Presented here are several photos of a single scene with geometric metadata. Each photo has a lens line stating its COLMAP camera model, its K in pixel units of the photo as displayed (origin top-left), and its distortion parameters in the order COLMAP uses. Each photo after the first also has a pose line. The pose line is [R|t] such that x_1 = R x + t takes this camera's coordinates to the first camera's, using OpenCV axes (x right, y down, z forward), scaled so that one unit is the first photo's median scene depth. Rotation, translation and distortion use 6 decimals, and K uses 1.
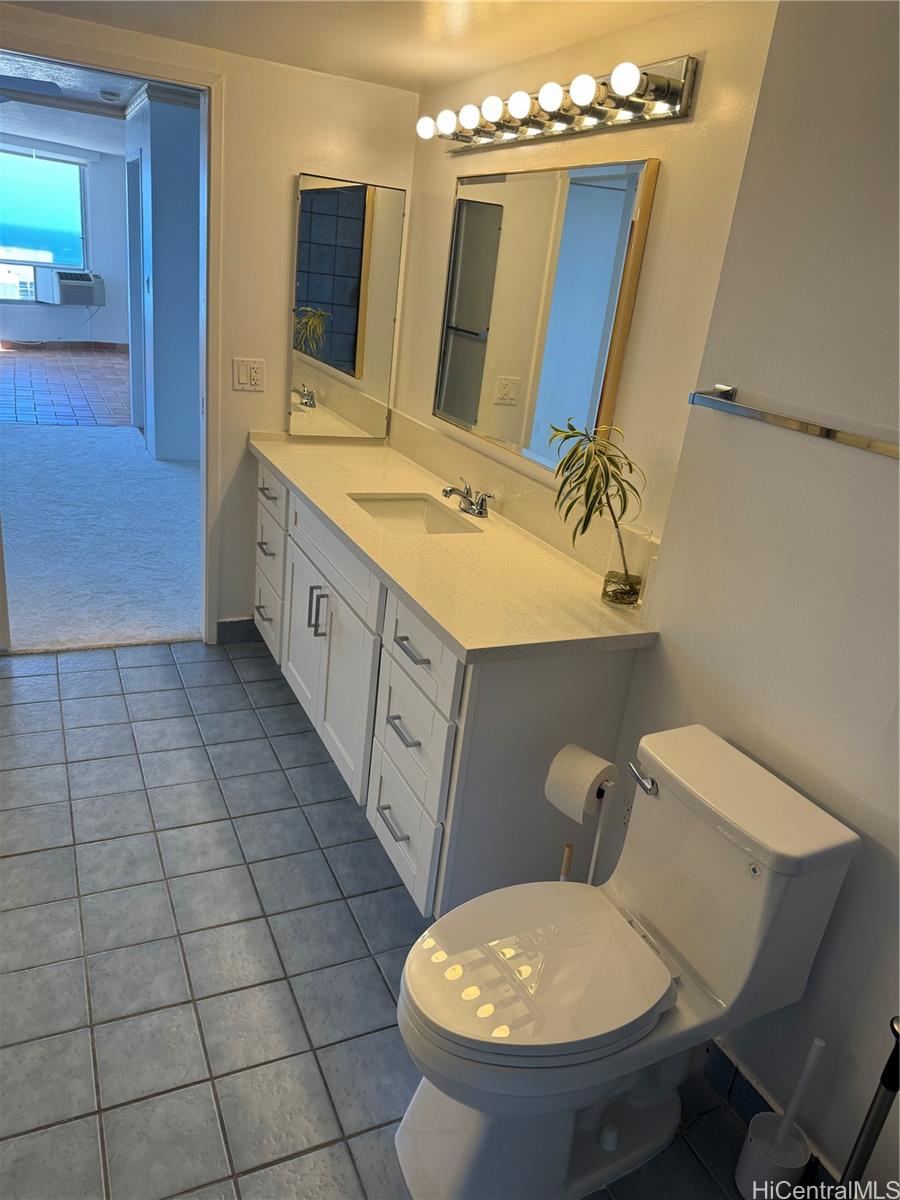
lens RADIAL K [[842.5, 0, 435.5], [0, 842.5, 595.9], [0, 0, 1]] dist [0.053137, -0.062148]
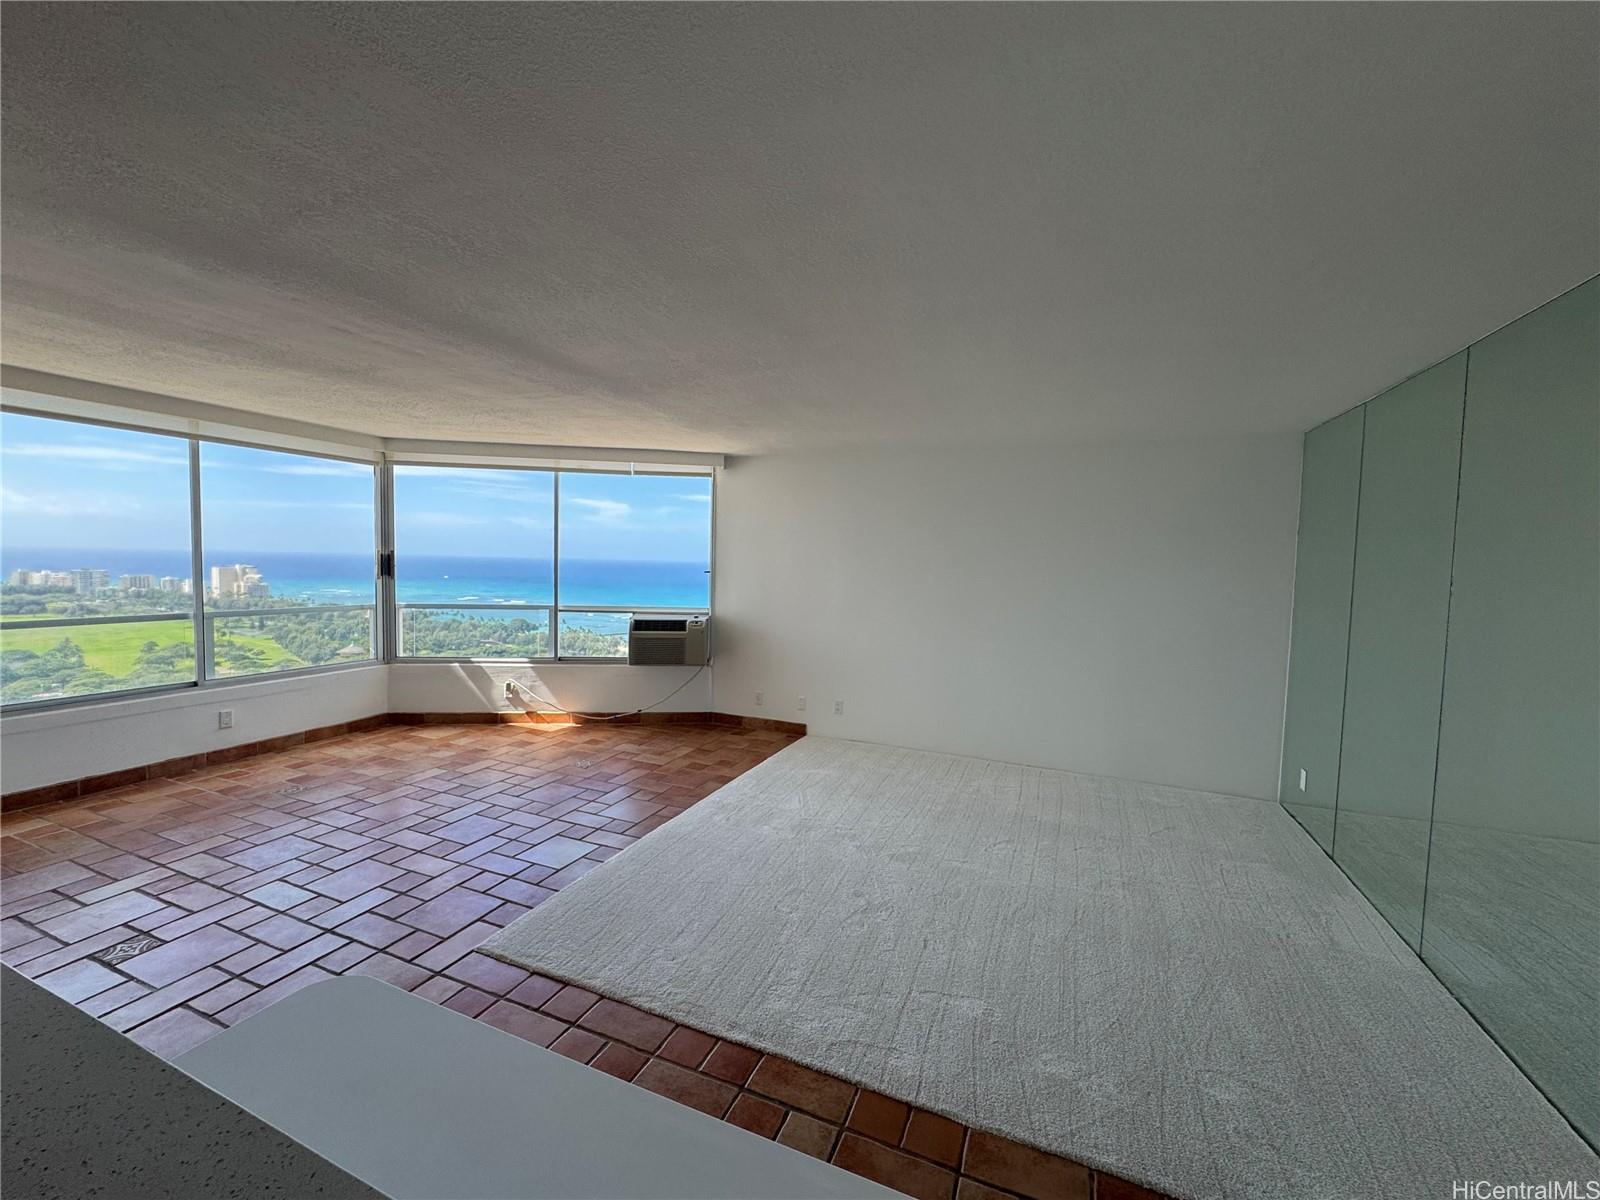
lens RADIAL K [[639.4, 0, 800.0], [0, 639.4, 600.0], [0, 0, 1]] dist [-0.002665, -0.000943]
pose [[0.682727, -0.045008, -0.729286, 0.020041], [-0.218894, 0.939661, -0.262911, -0.284847], [0.697115, 0.339133, 0.631680, 0.750075]]
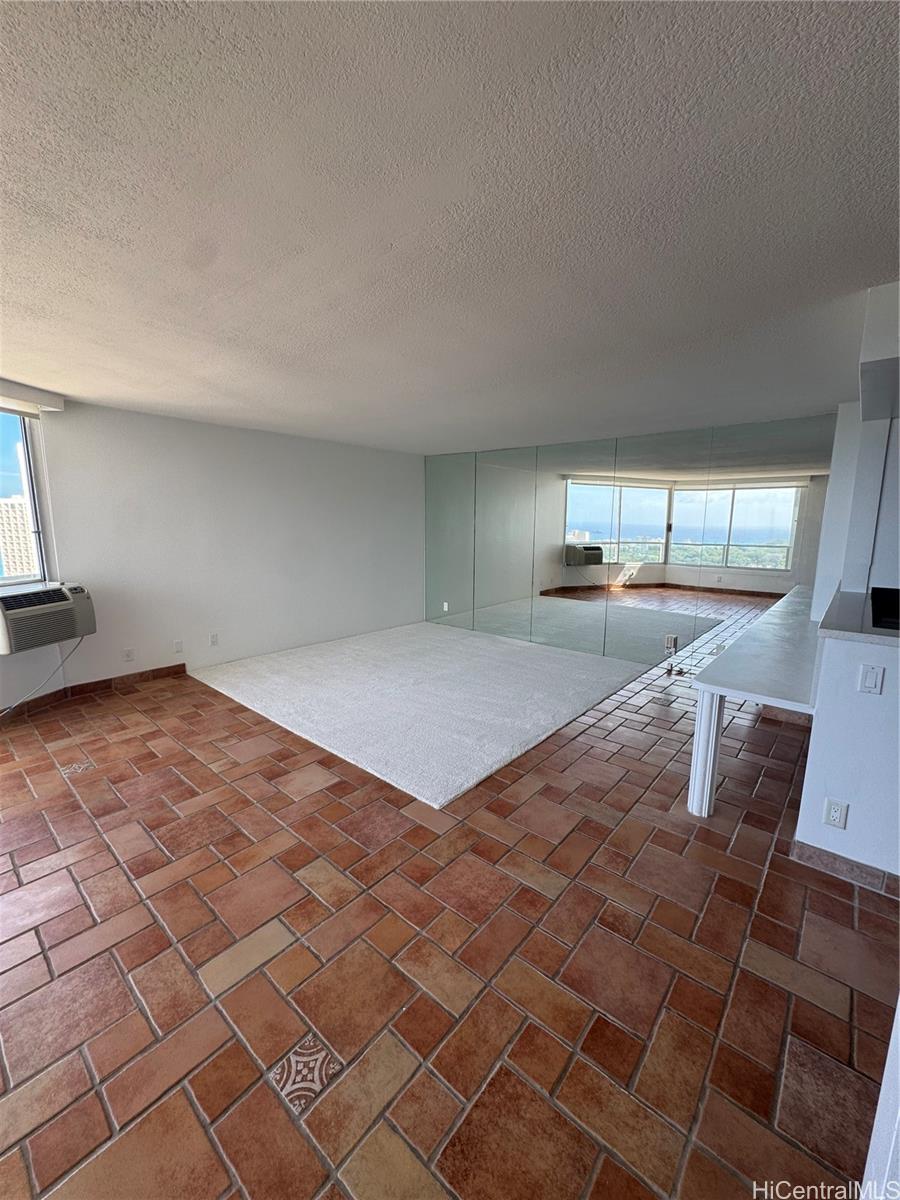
lens RADIAL K [[479.5, 0, 450.0], [0, 479.5, 600.0], [0, 0, 1]] dist [-0.002665, -0.000943]
pose [[0.900547, -0.168435, 0.400805, -0.304692], [0.237355, 0.962864, -0.128665, -0.269142], [-0.364249, 0.211002, 0.907084, 0.617400]]
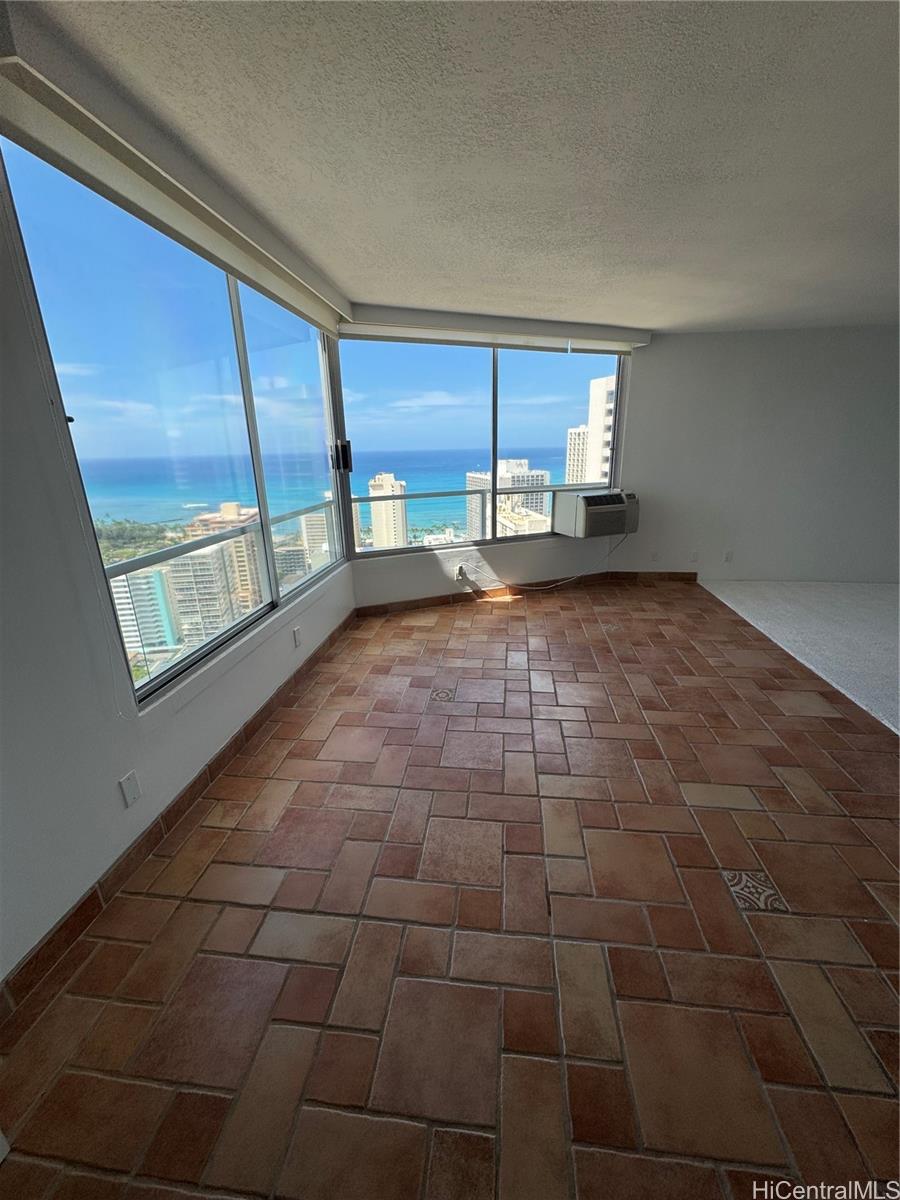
lens RADIAL K [[475.7, 0, 450.0], [0, 475.7, 600.0], [0, 0, 1]] dist [-0.002734, -0.000152]
pose [[0.849206, 0.037983, -0.526693, -0.315293], [-0.080428, 0.995076, -0.057916, -0.252072], [0.521900, 0.091543, 0.848080, 0.581545]]
